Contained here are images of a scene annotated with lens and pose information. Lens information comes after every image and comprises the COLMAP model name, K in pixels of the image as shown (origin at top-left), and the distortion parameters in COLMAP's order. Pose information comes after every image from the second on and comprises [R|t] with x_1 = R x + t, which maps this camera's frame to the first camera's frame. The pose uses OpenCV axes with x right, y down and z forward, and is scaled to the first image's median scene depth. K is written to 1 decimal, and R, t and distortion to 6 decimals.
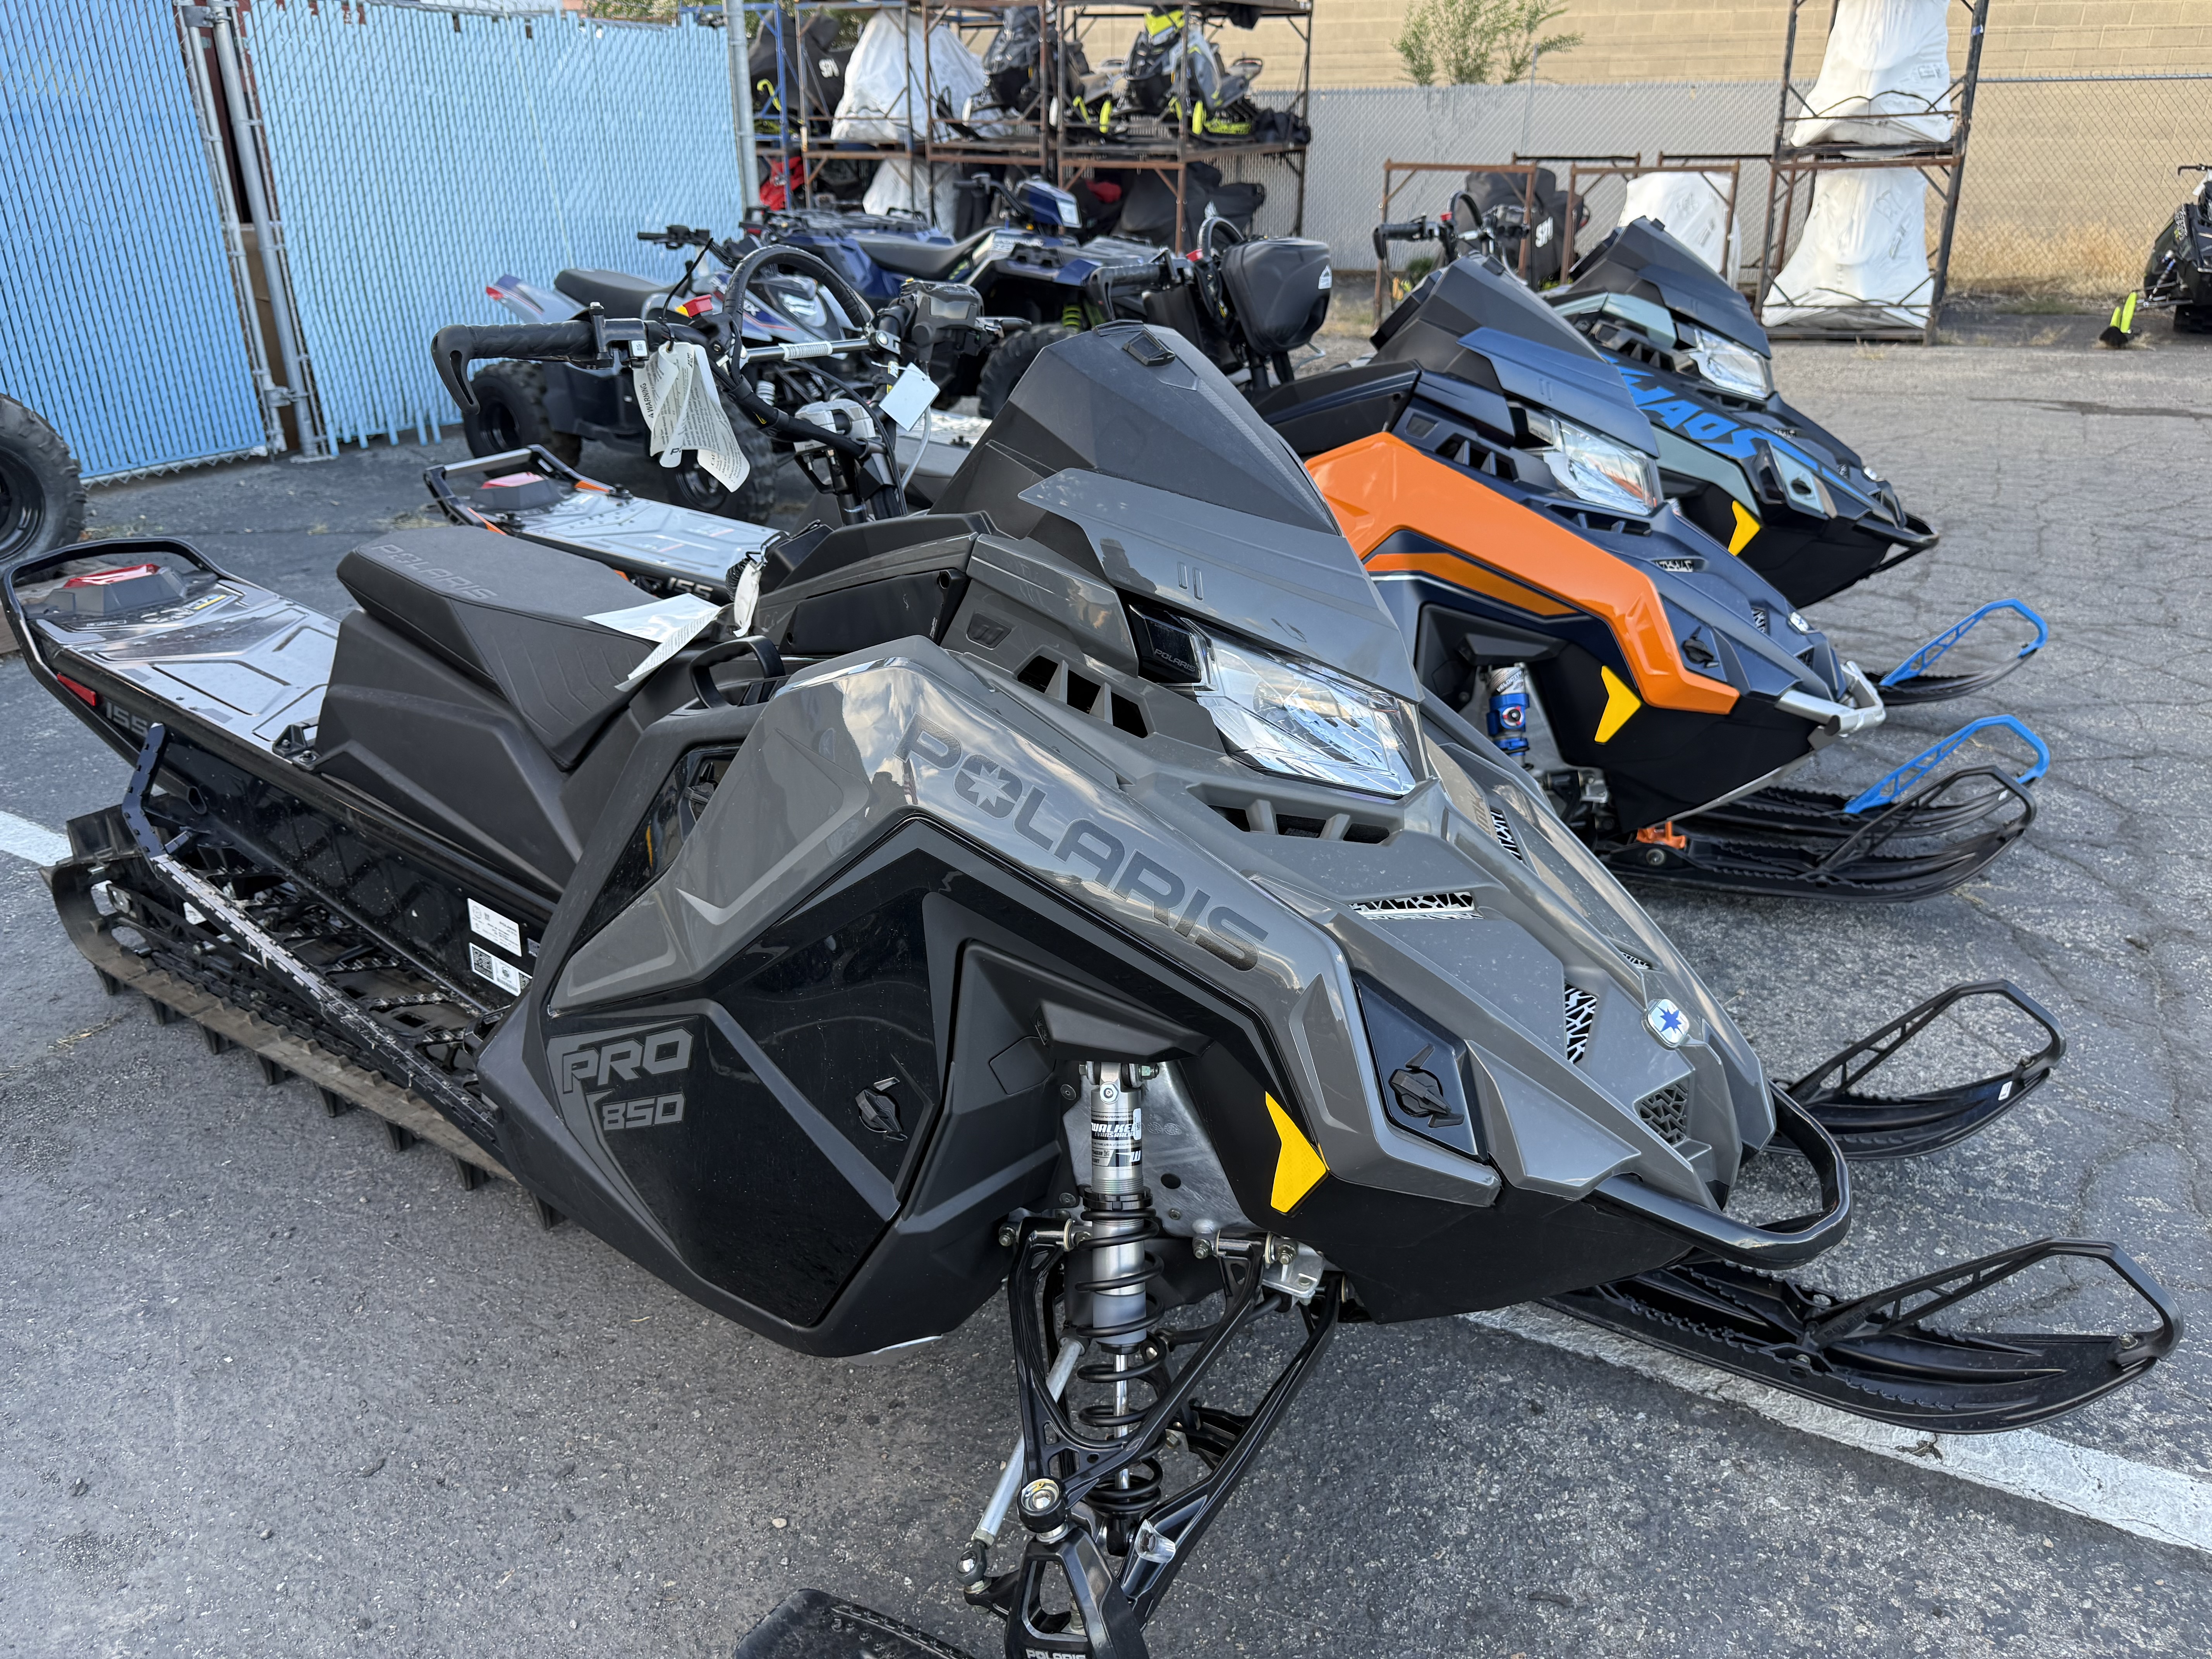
lens RADIAL K [[1575.0, 0, 1096.1], [0, 1575.0, 833.5], [0, 0, 1]] dist [0.018151, -0.031637]
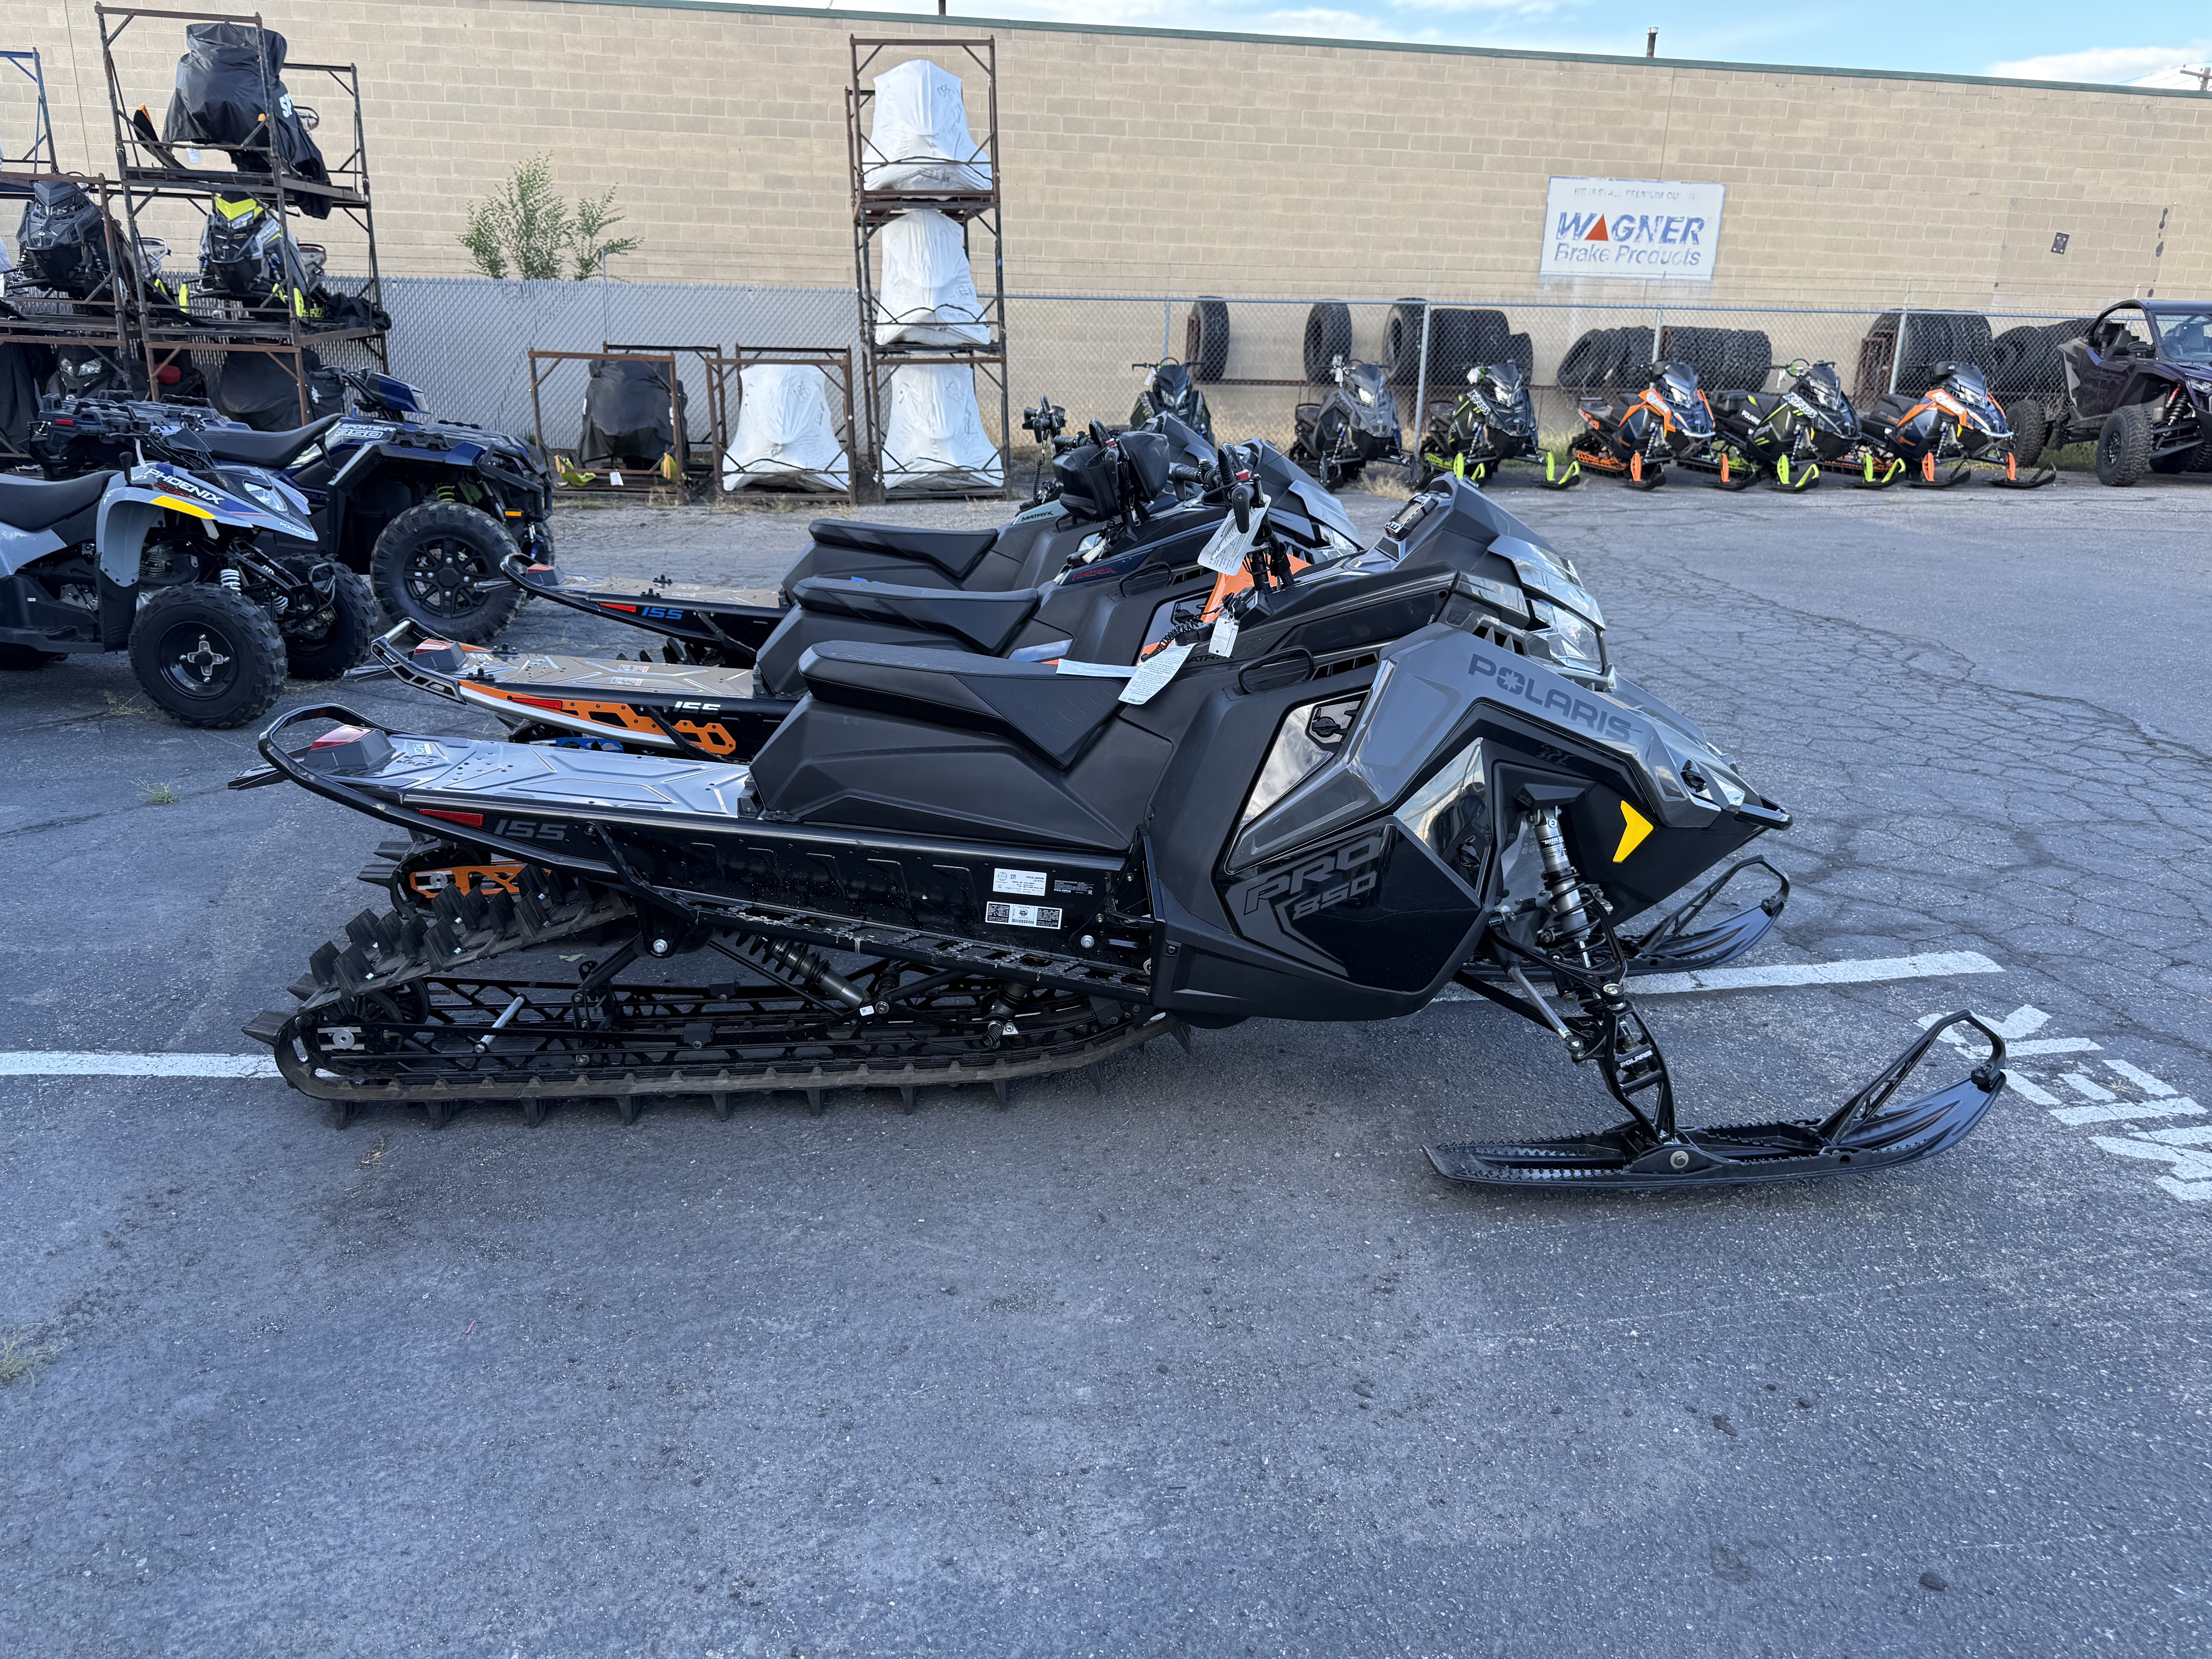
lens RADIAL K [[1575.0, 0, 1106.1], [0, 1575.0, 840.6], [0, 0, 1]] dist [0.018151, -0.031637]
pose [[0.806455, -0.159573, 0.569356, -0.176471], [0.214379, 0.976289, -0.030029, 0.012829], [-0.551064, 0.146274, 0.821542, -0.042892]]
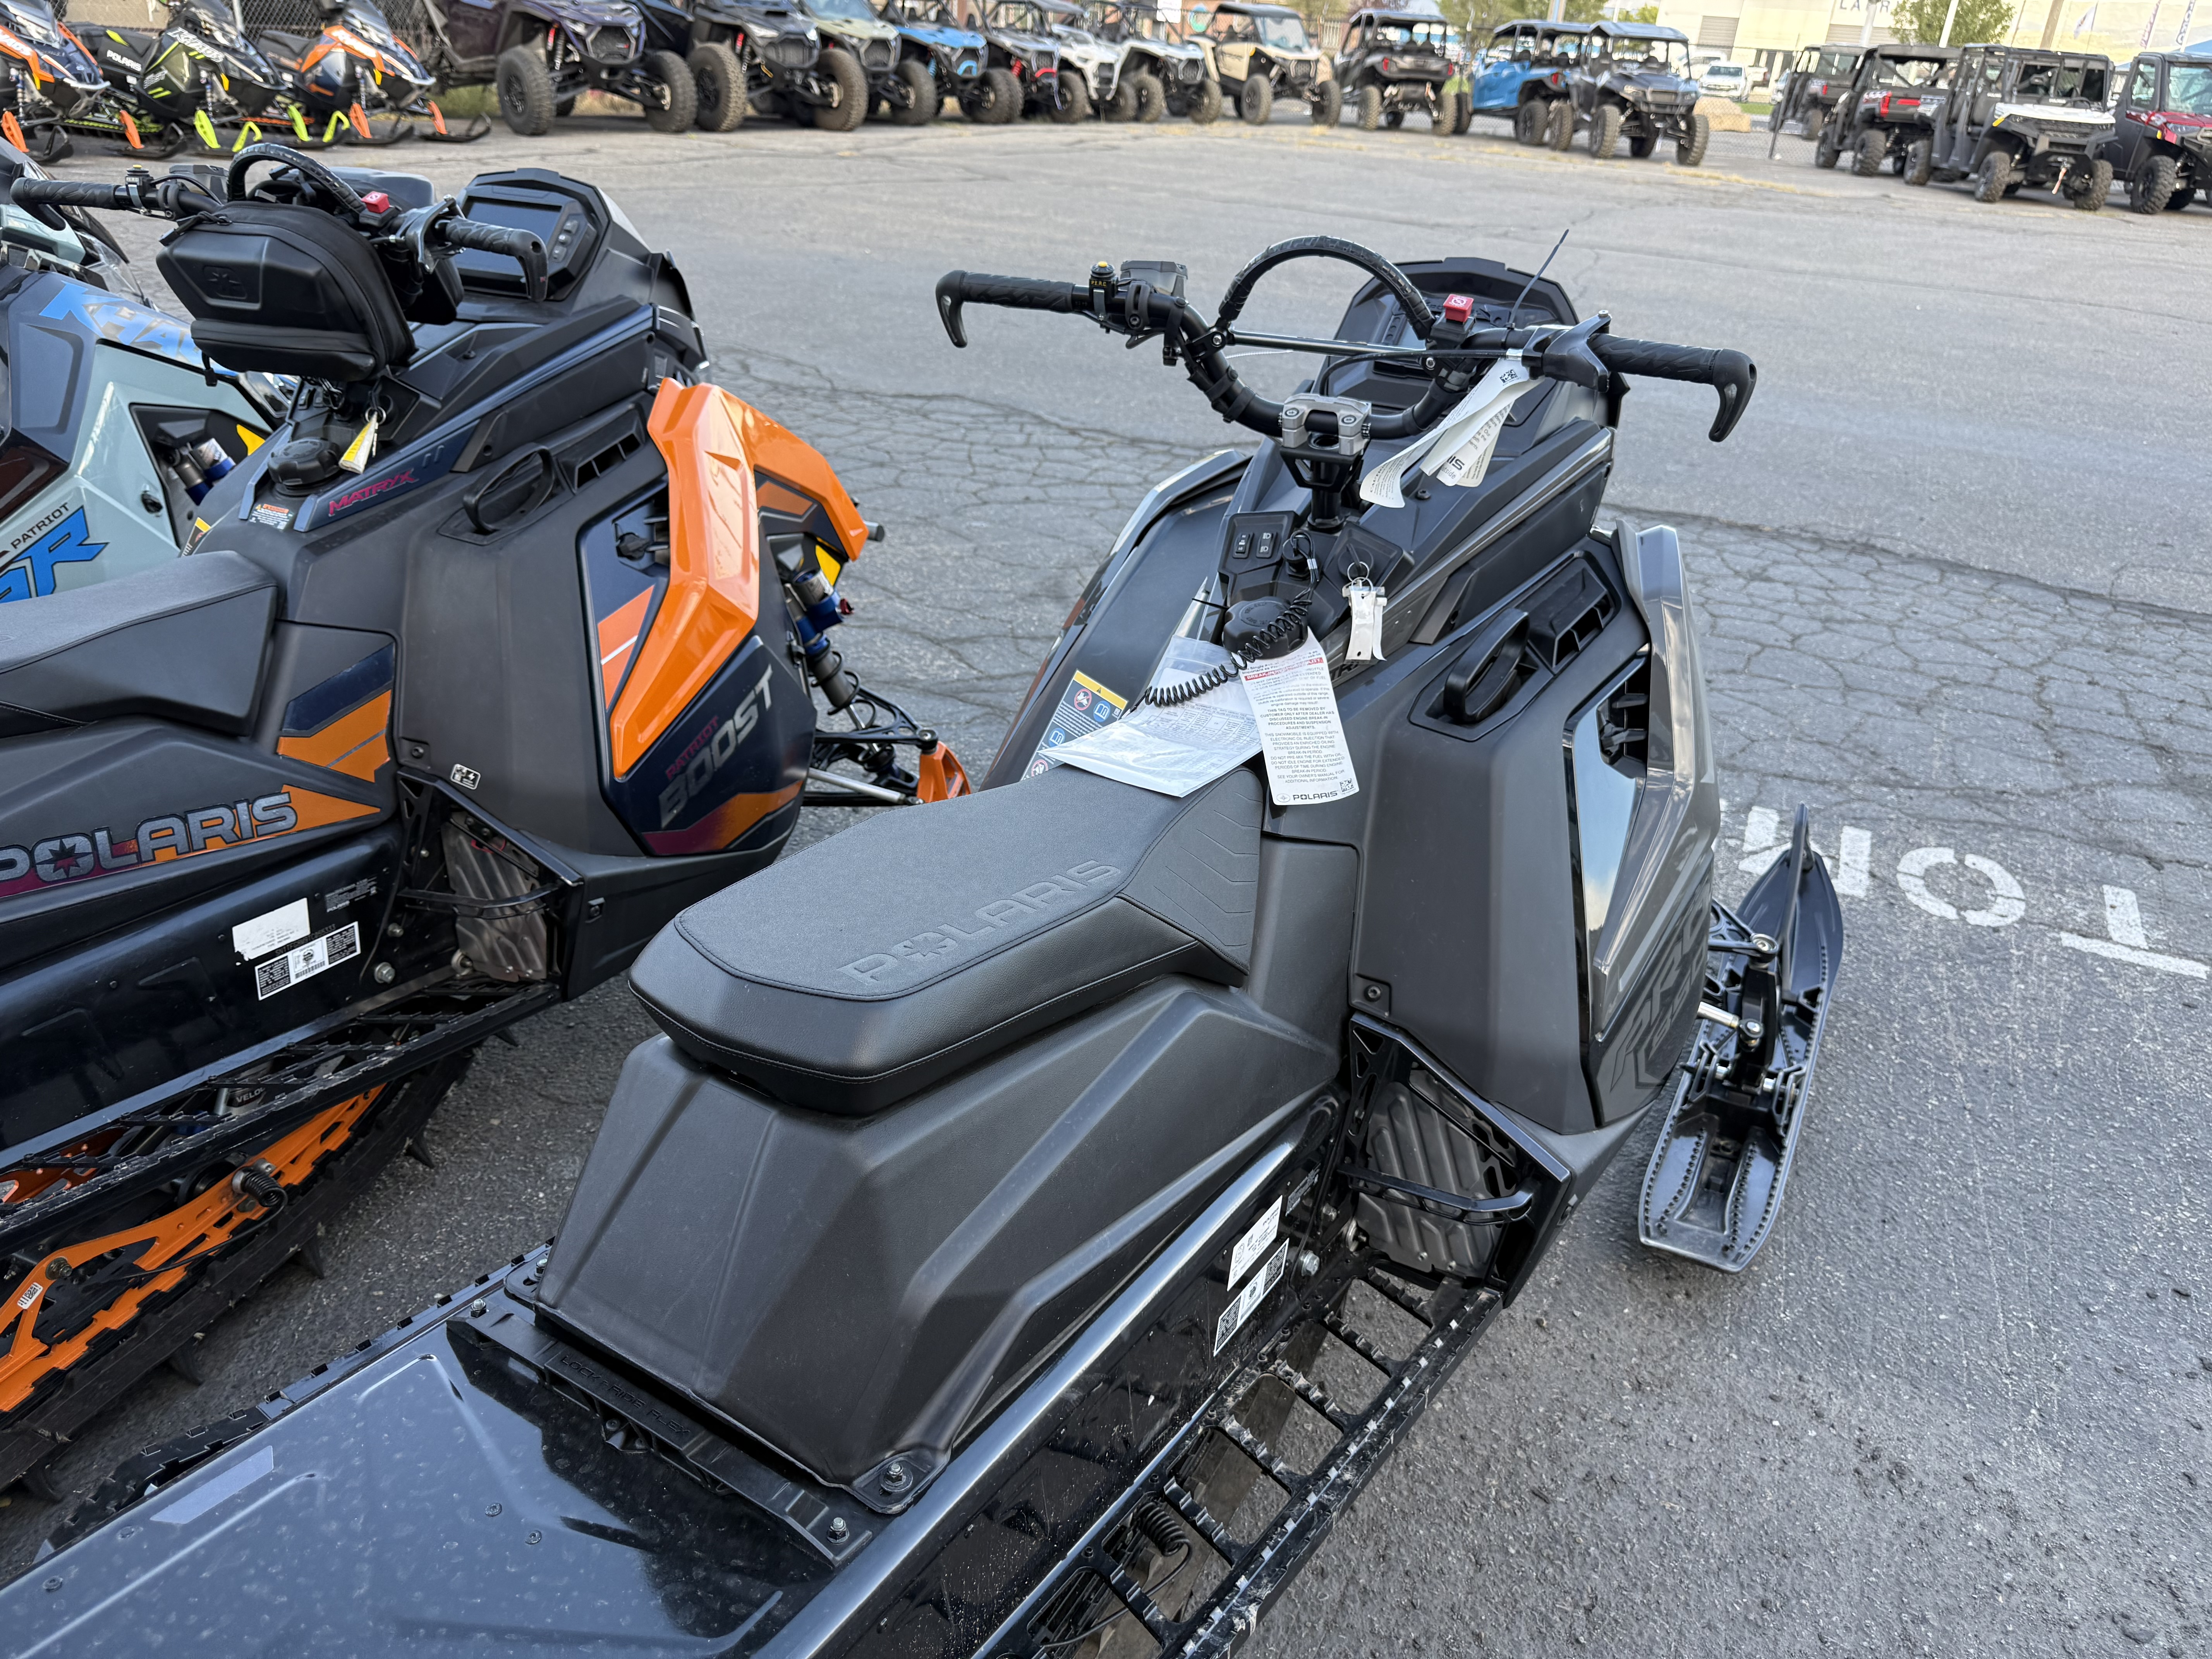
lens RADIAL K [[1575.0, 0, 1123.1], [0, 1575.0, 838.0], [0, 0, 1]] dist [0.018151, -0.031637]
pose [[-0.066984, -0.448291, 0.891374, -0.141208], [0.340874, 0.829345, 0.442710, -0.064166], [-0.937720, 0.333501, 0.097258, 0.140036]]
